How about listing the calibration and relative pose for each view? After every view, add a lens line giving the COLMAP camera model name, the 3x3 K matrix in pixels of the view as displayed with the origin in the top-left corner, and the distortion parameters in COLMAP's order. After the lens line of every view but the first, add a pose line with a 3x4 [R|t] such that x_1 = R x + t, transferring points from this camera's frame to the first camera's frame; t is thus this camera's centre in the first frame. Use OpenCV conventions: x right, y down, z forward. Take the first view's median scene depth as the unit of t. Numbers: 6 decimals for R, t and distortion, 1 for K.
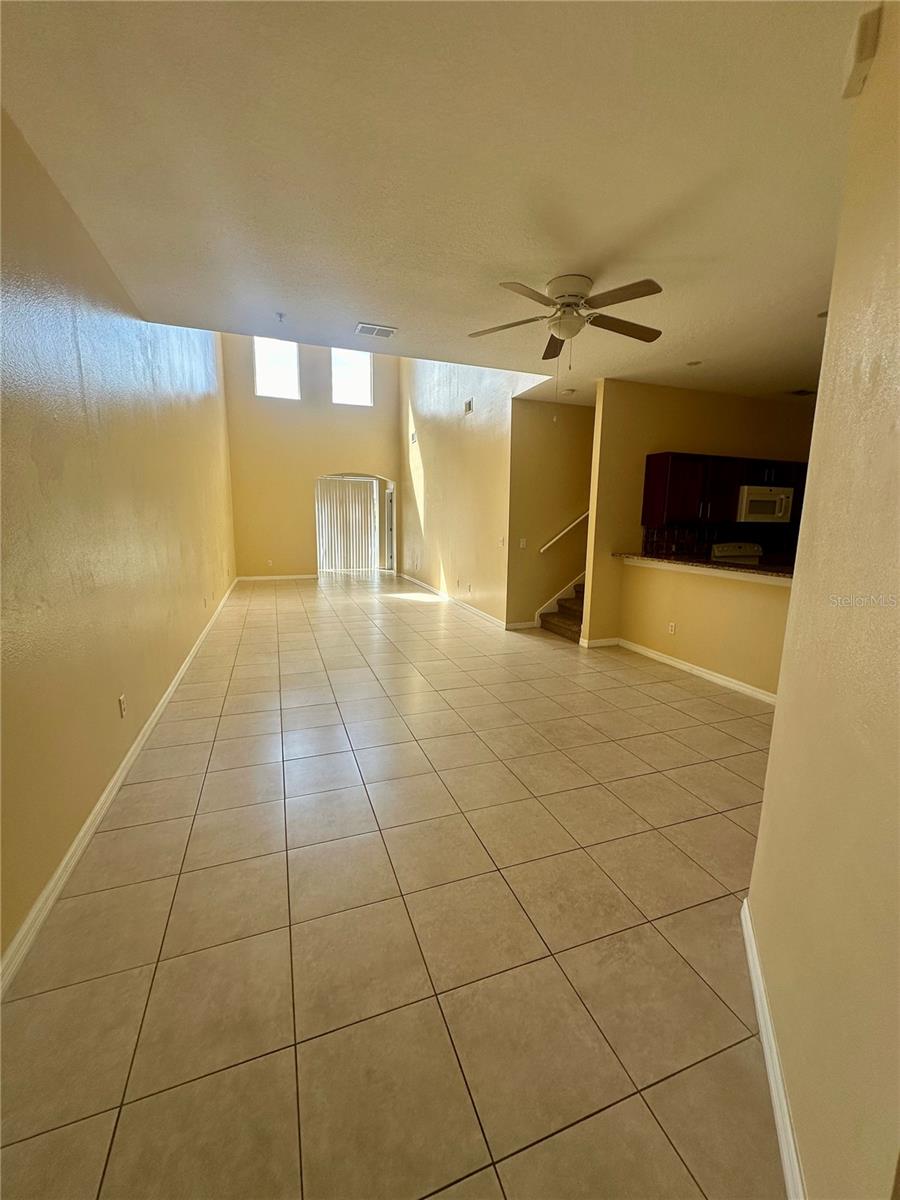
lens RADIAL K [[481.0, 0, 451.6], [0, 481.0, 600.7], [0, 0, 1]] dist [0.000342, 0.000319]
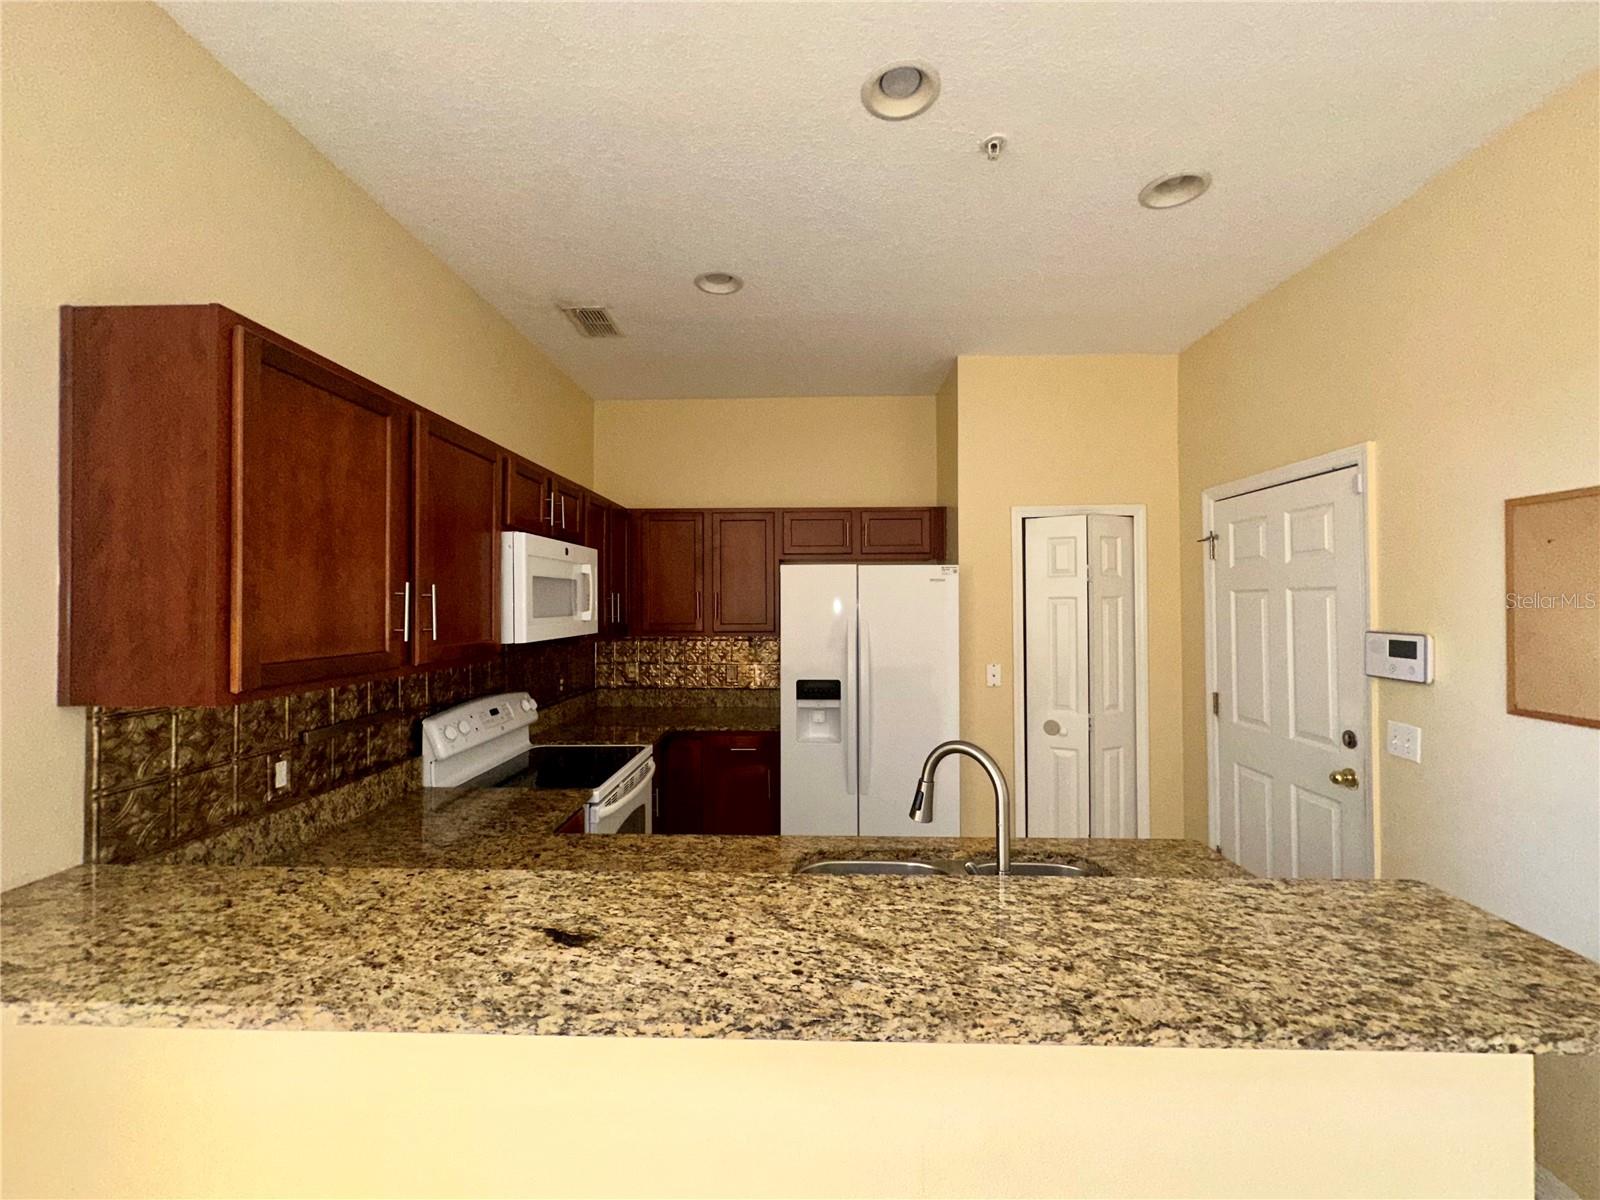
lens RADIAL K [[636.5, 0, 794.5], [0, 636.5, 599.4], [0, 0, 1]] dist [0.000060, 0.000084]
pose [[0.369382, -0.008663, 0.929237, 0.298713], [0.165383, 0.984606, -0.056562, -0.146520], [-0.914443, 0.174573, 0.365129, 0.717107]]
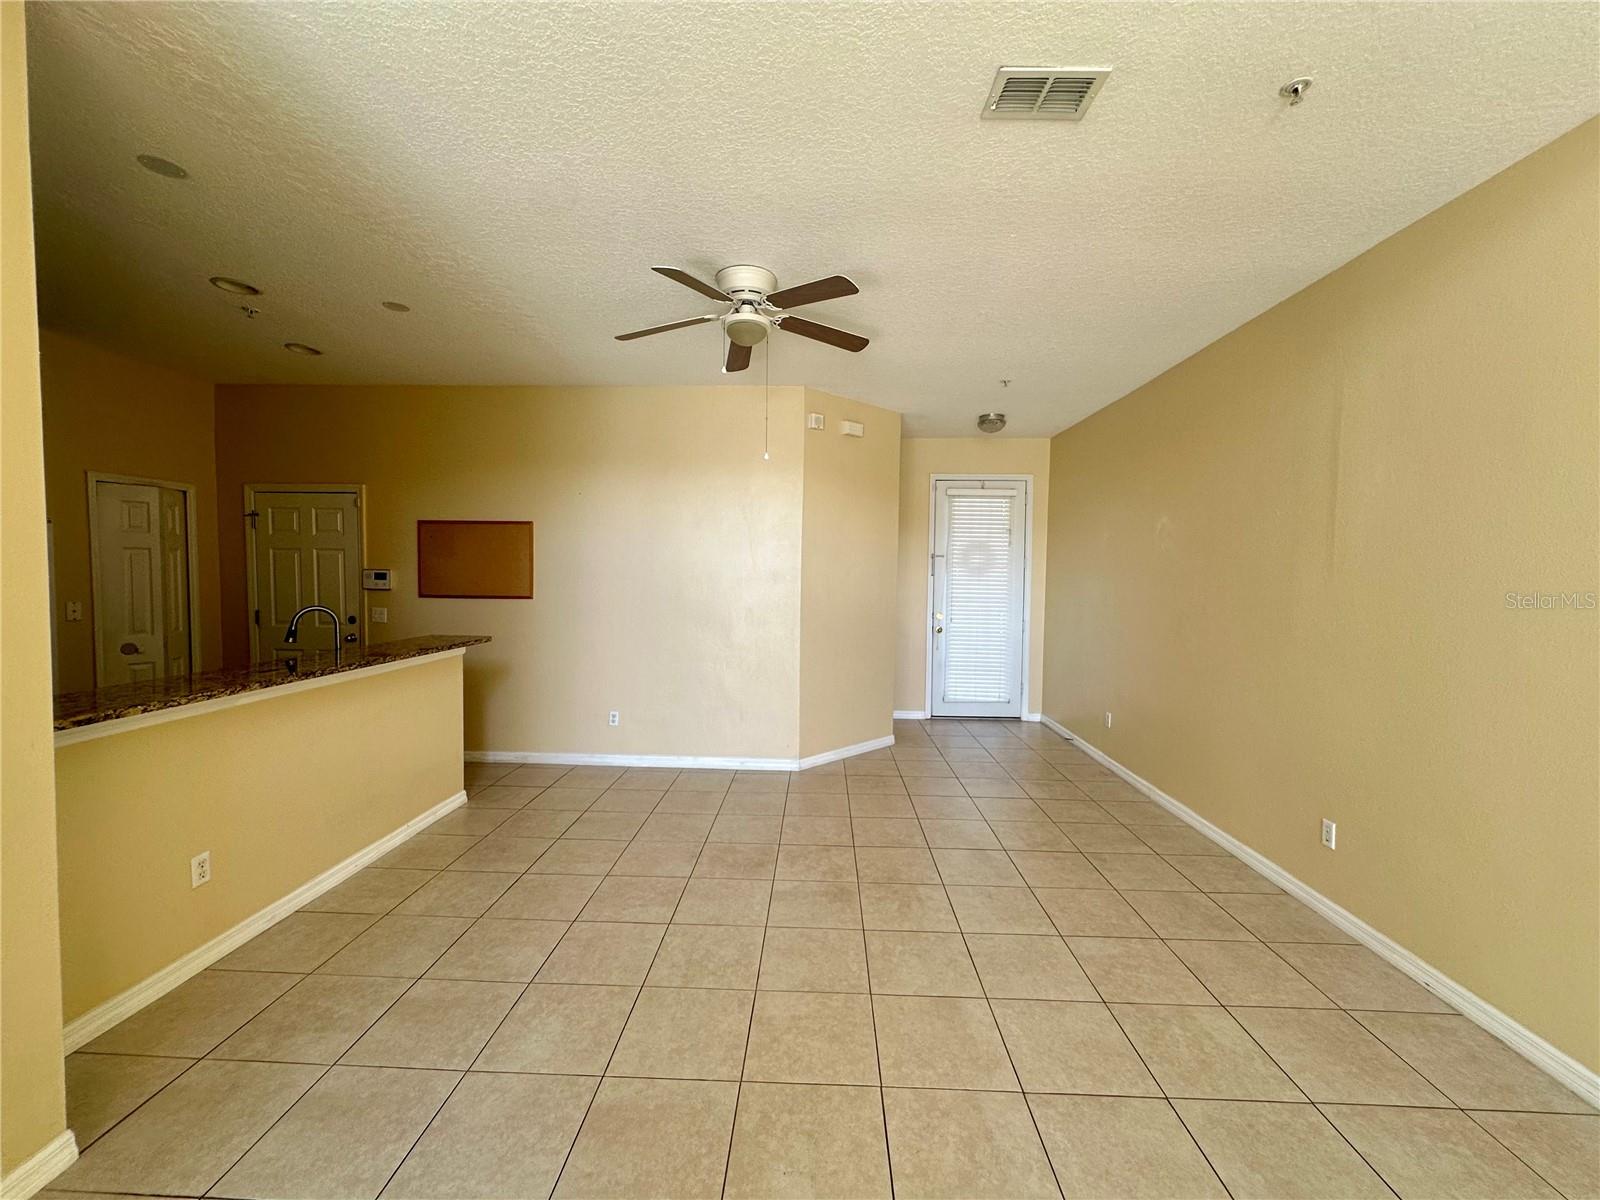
lens RADIAL K [[637.1, 0, 800.1], [0, 637.1, 600.7], [0, 0, 1]] dist [-0.001085, -0.000134]
pose [[-0.926366, -0.044455, 0.373991, -0.133160], [0.036452, 0.977764, 0.206514, -0.213934], [-0.374855, 0.204940, -0.904148, 1.155581]]
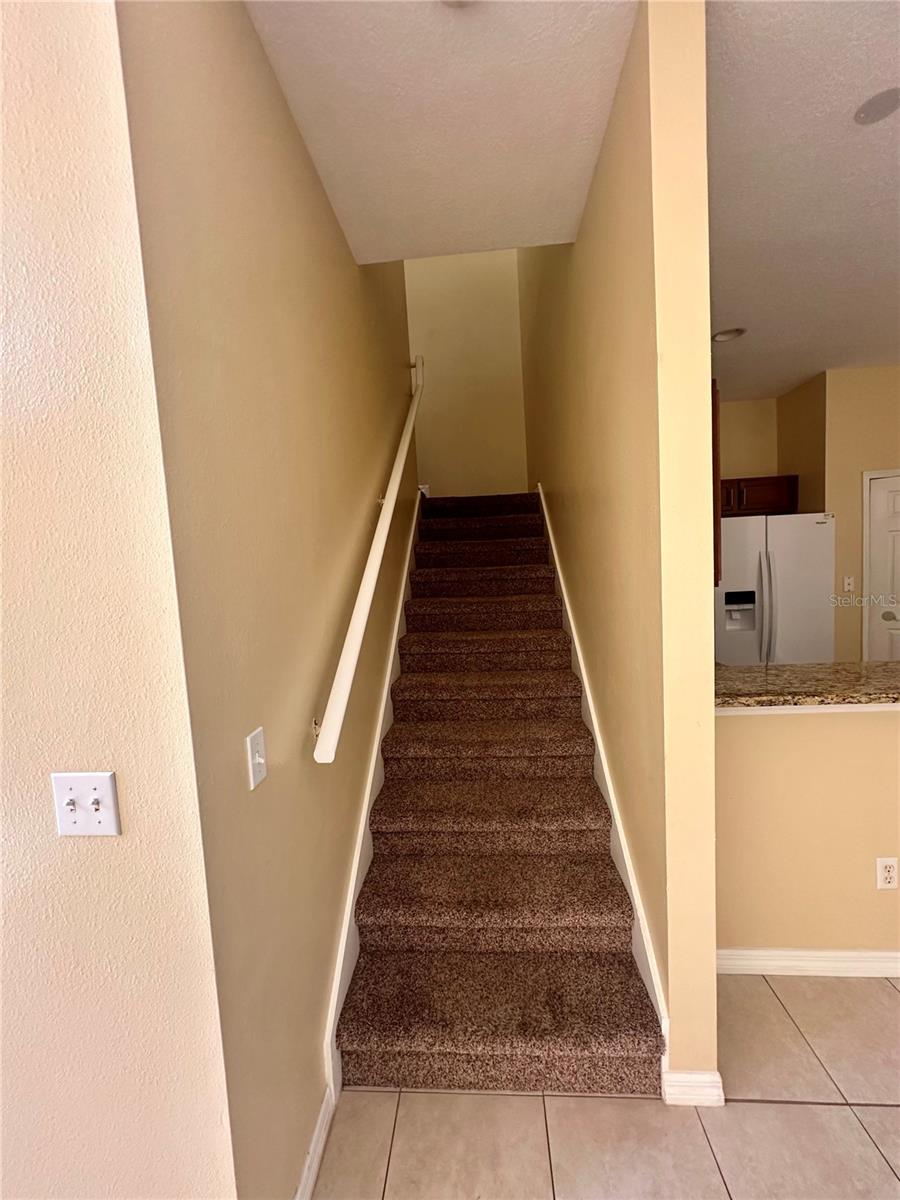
lens RADIAL K [[481.0, 0, 451.6], [0, 481.0, 600.7], [0, 0, 1]] dist [0.000342, 0.000319]
pose [[0.401807, -0.104352, 0.909759, 0.034705], [0.210211, 0.977466, 0.019275, -0.193979], [-0.891270, 0.183497, 0.414688, 1.036094]]
